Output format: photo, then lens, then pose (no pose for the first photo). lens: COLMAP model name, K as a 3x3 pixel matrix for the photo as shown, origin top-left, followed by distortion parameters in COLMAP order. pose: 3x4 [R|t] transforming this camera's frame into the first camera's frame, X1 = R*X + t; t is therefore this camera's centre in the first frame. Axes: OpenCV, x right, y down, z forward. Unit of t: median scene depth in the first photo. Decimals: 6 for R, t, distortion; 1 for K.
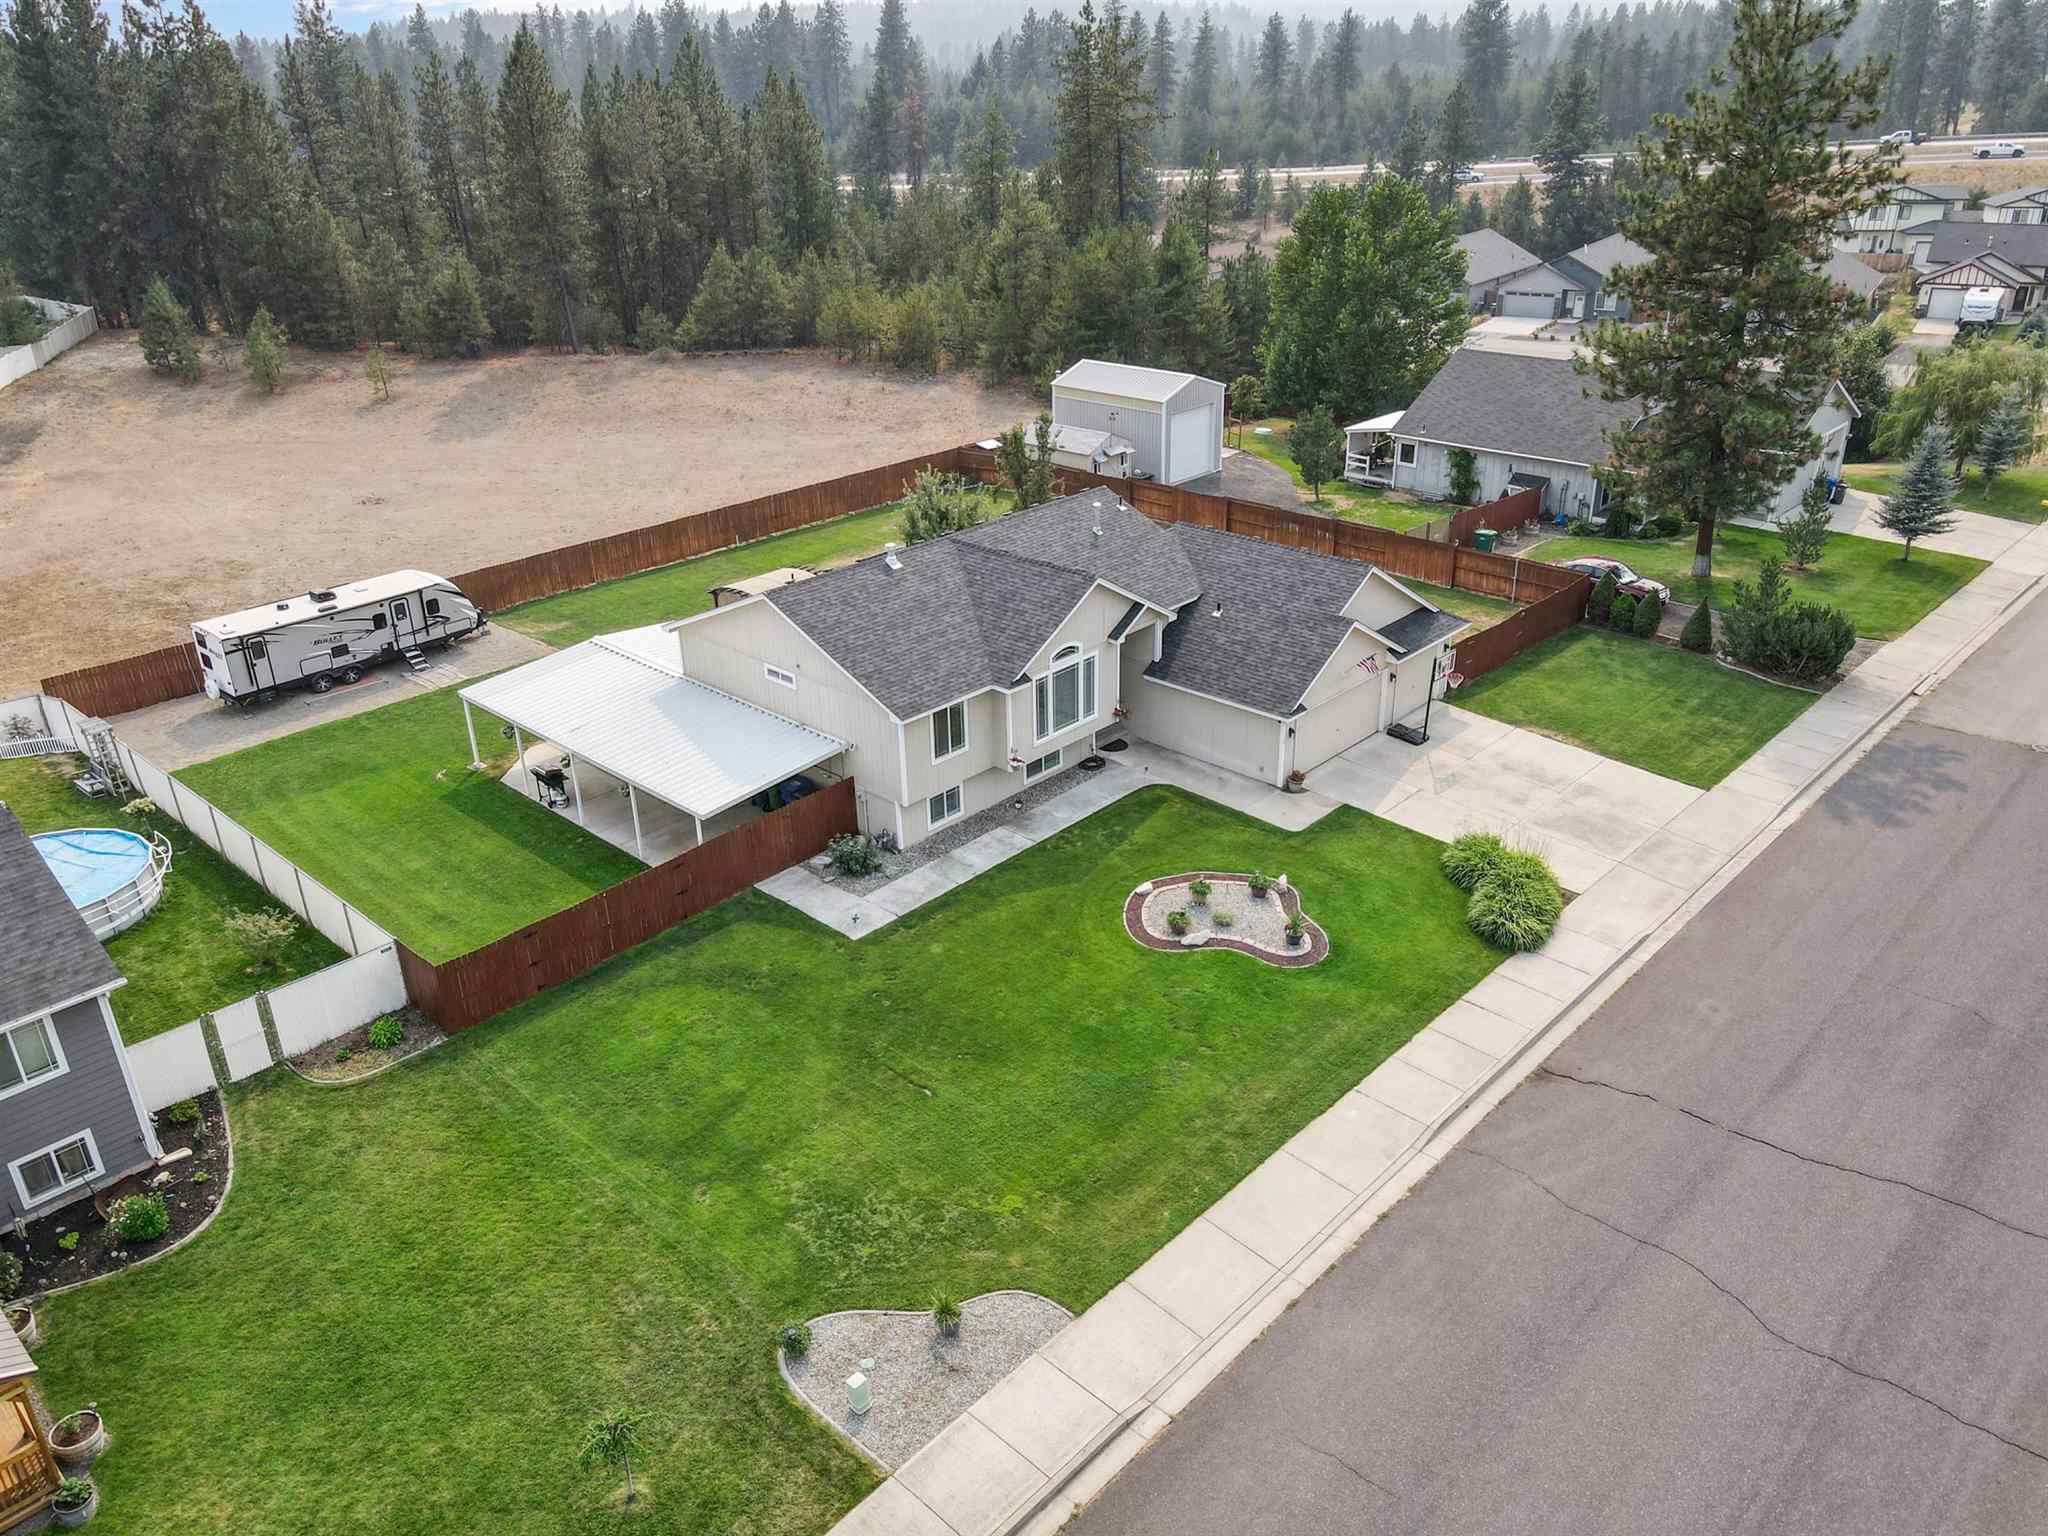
lens RADIAL K [[1502.9, 0, 1027.9], [0, 1502.9, 767.8], [0, 0, 1]] dist [0.000208, 0.014342]
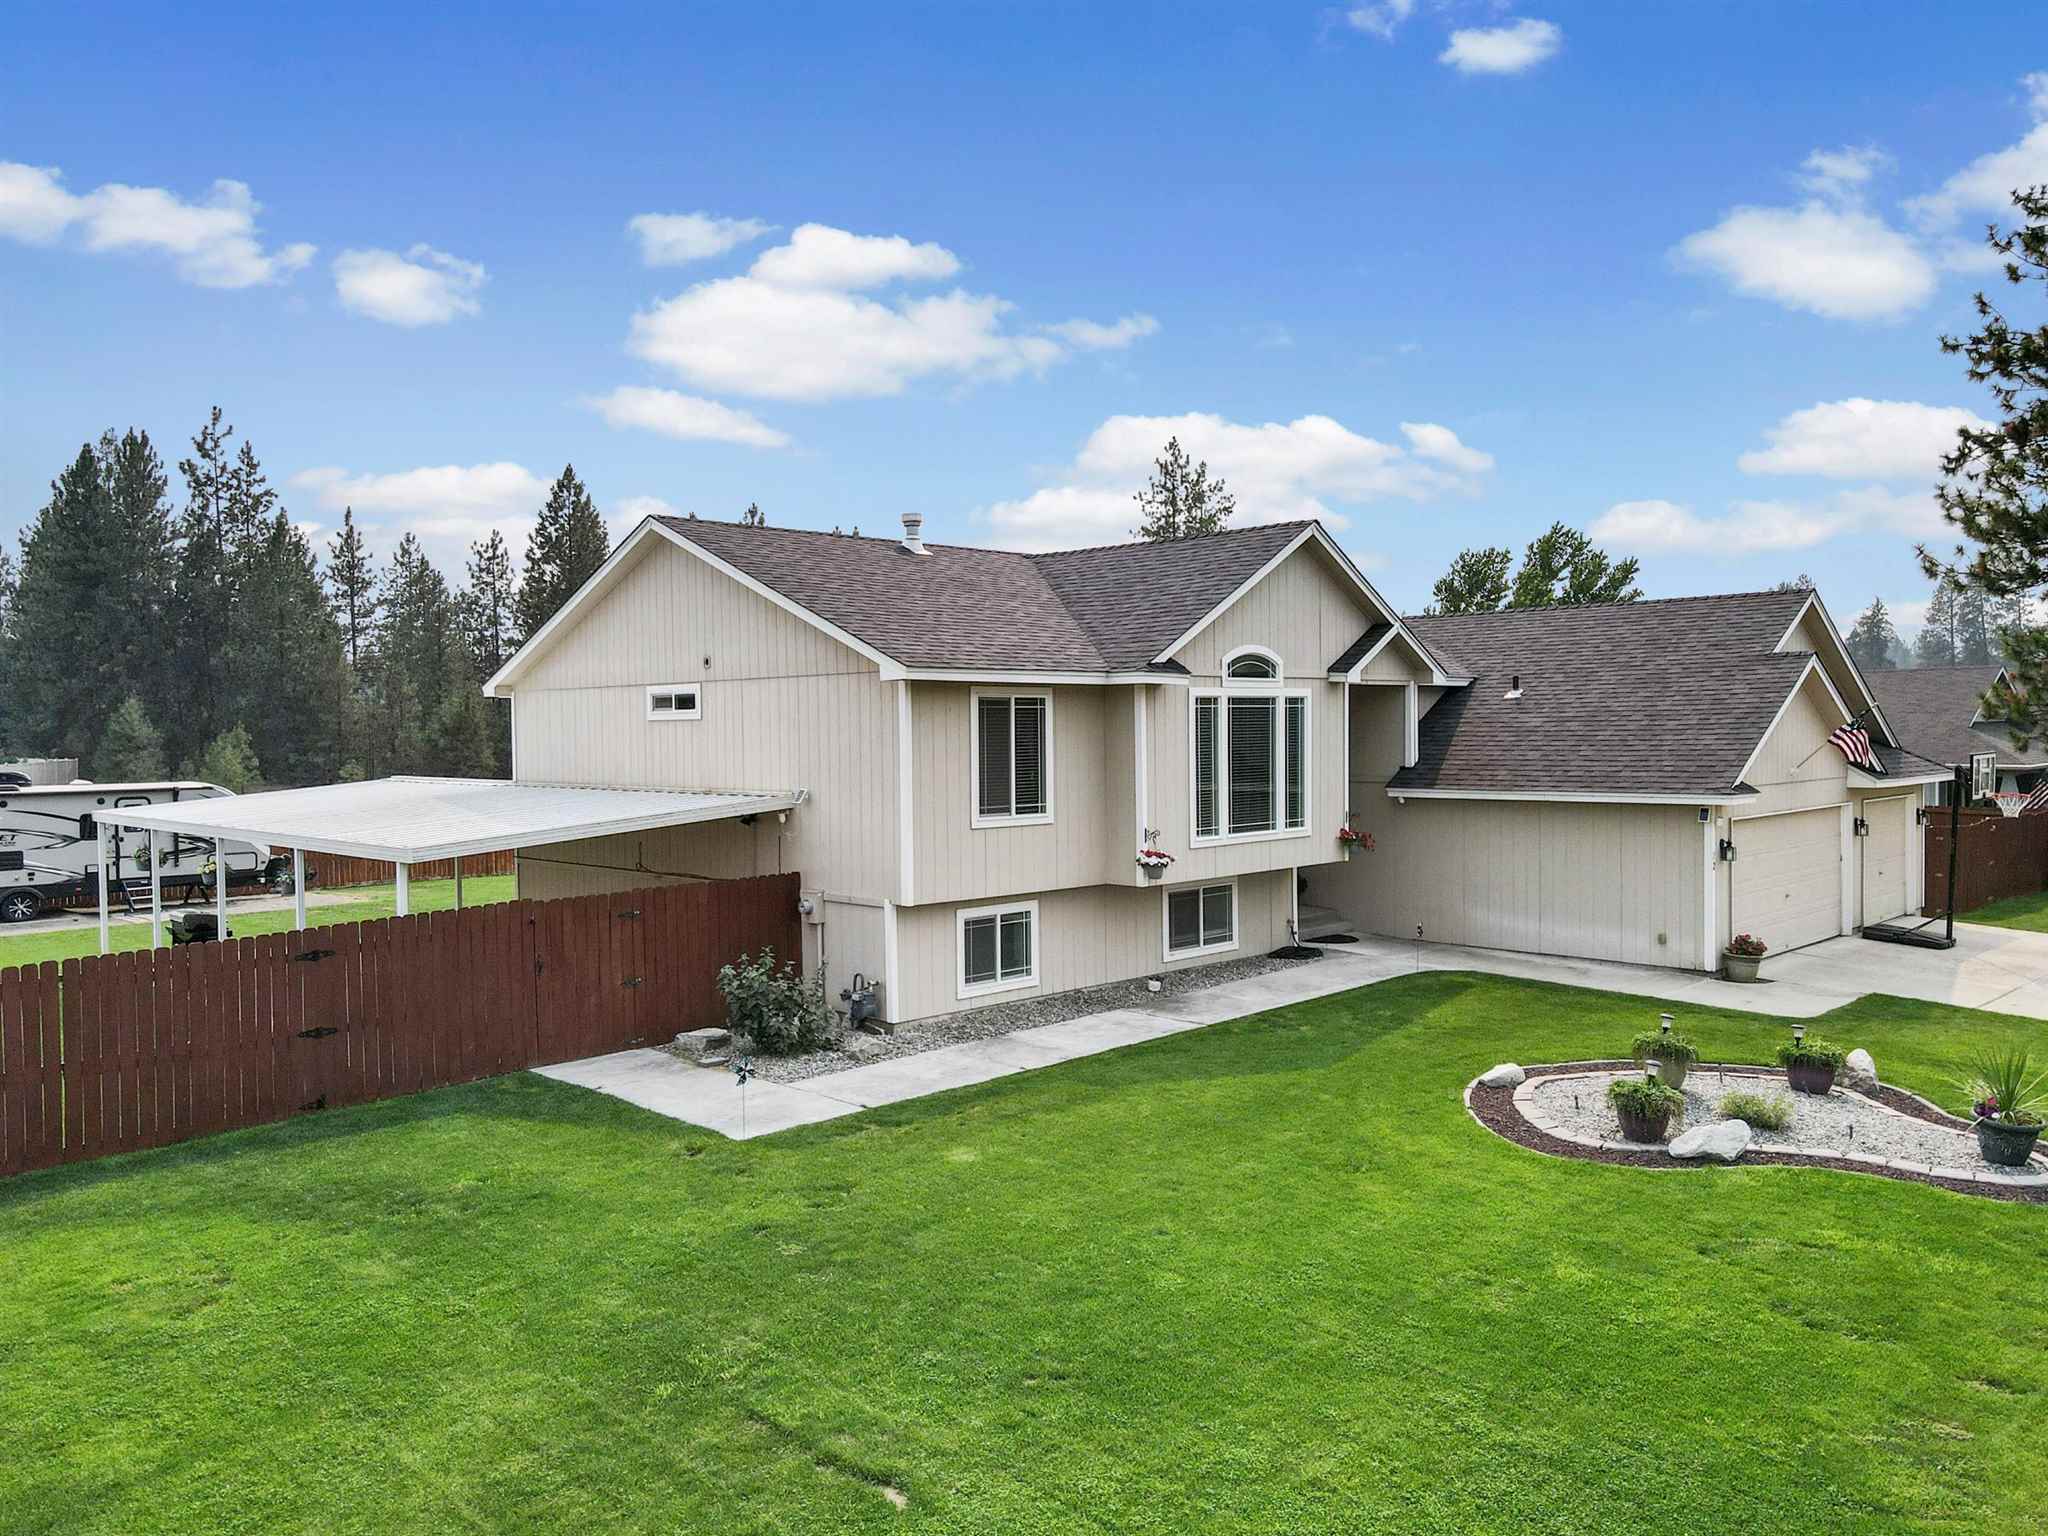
lens RADIAL K [[1502.9, 0, 1023.2], [0, 1502.9, 764.1], [0, 0, 1]] dist [0.000208, 0.014342]
pose [[0.998983, 0.003835, -0.044920, -0.027499], [-0.021828, 0.912945, -0.407498, 0.157128], [0.039446, 0.408064, 0.912101, 0.563110]]
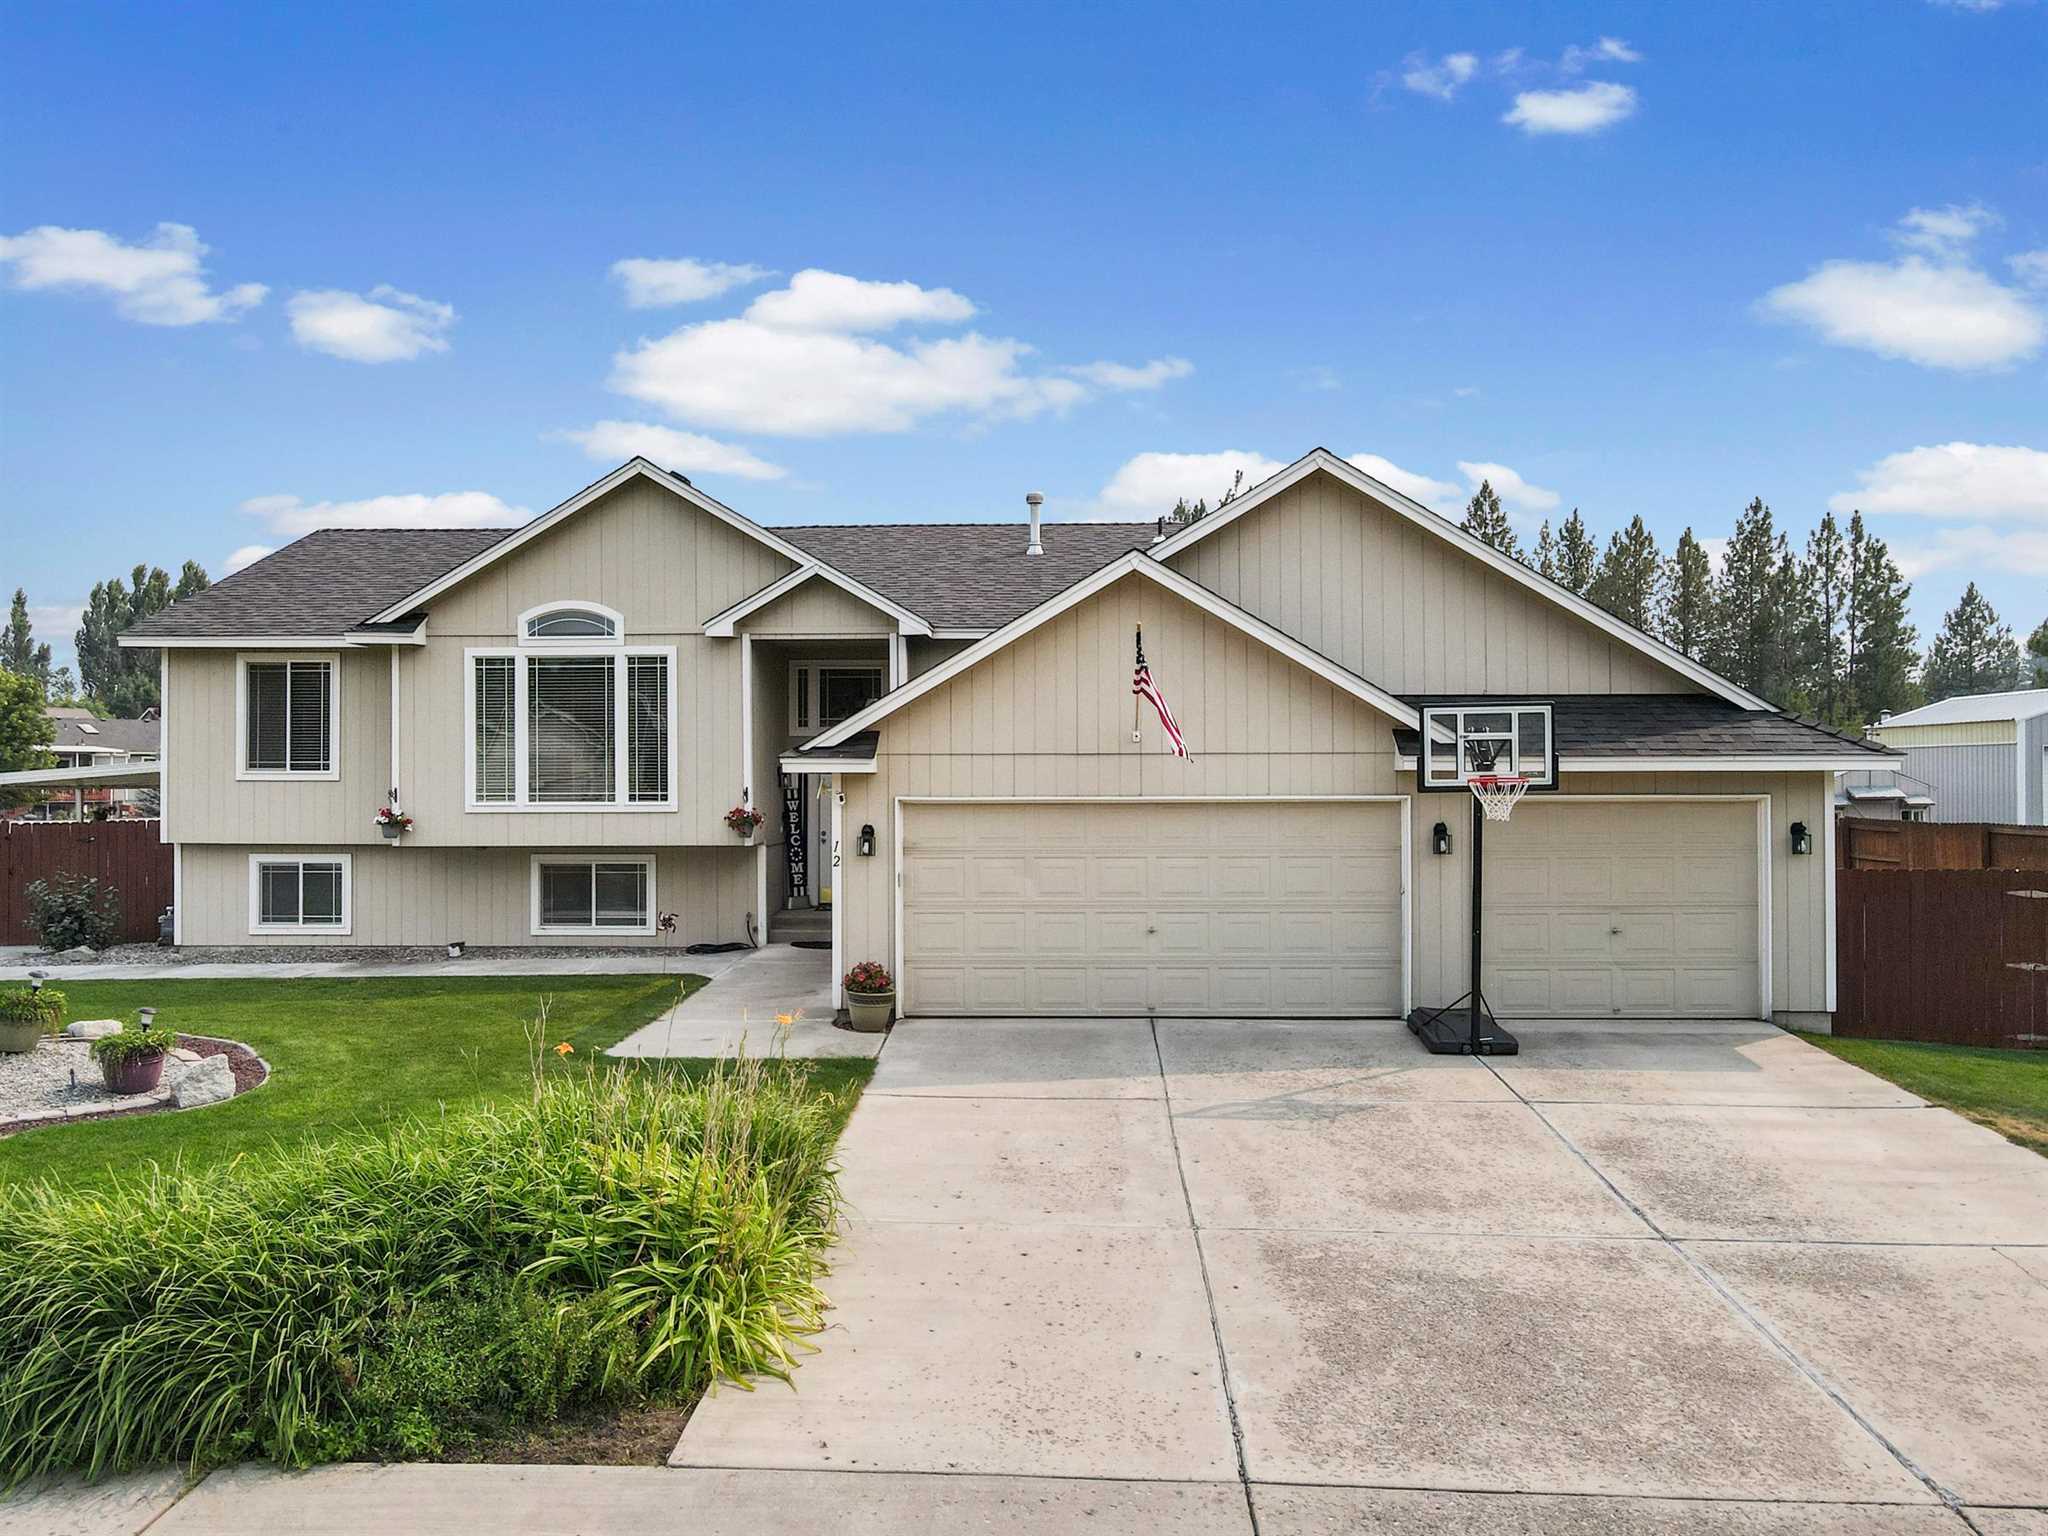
lens RADIAL K [[1502.9, 0, 1018.9], [0, 1502.9, 766.6], [0, 0, 1]] dist [0.000208, 0.014342]
pose [[0.650162, 0.013083, -0.759683, 0.467423], [-0.333006, 0.903610, -0.269436, 0.041177], [0.682932, 0.428156, 0.591850, 0.846908]]
